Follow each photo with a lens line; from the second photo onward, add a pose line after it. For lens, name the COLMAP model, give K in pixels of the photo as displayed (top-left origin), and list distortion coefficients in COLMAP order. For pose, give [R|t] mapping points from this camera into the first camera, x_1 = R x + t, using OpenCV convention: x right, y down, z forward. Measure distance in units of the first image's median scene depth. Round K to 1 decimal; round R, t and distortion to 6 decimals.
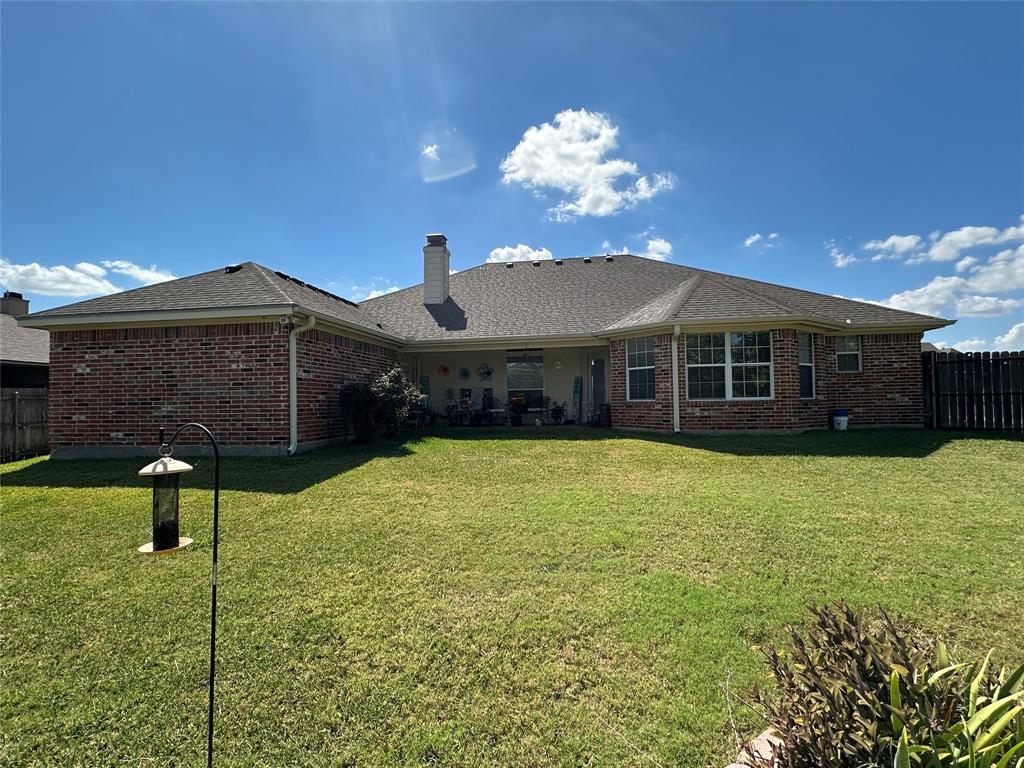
lens RADIAL K [[508.3, 0, 514.0], [0, 508.3, 428.7], [0, 0, 1]] dist [-0.003489, -0.001333]
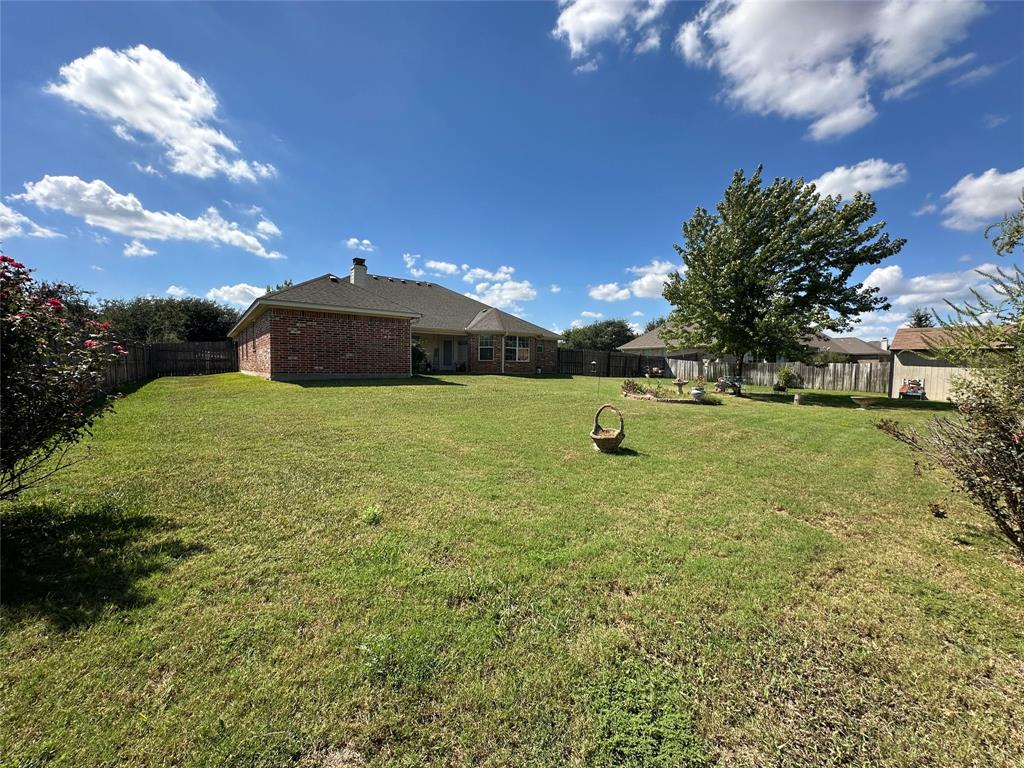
lens RADIAL K [[413.5, 0, 512.0], [0, 413.5, 384.0], [0, 0, 1]] dist [0.024870, 0.000190]
pose [[0.693587, -0.006803, 0.720340, -1.056120], [0.019057, 0.999779, -0.008908, 0.075190], [-0.720120, 0.019906, 0.693563, -0.444939]]
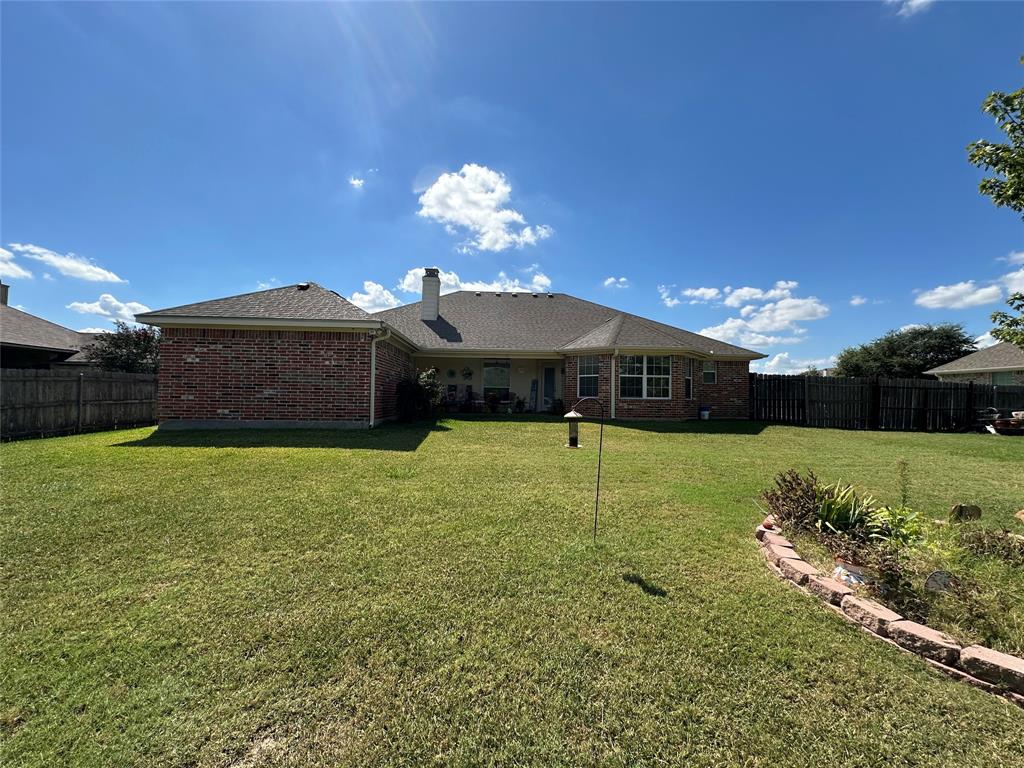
lens RADIAL K [[411.4, 0, 512.0], [0, 411.4, 411.7], [0, 0, 1]] dist [0.000199, 0.000391]
pose [[0.977277, 0.022654, 0.210753, -0.215648], [-0.018479, 0.999593, -0.021756, 0.016923], [-0.211160, 0.017367, 0.977297, -0.132351]]
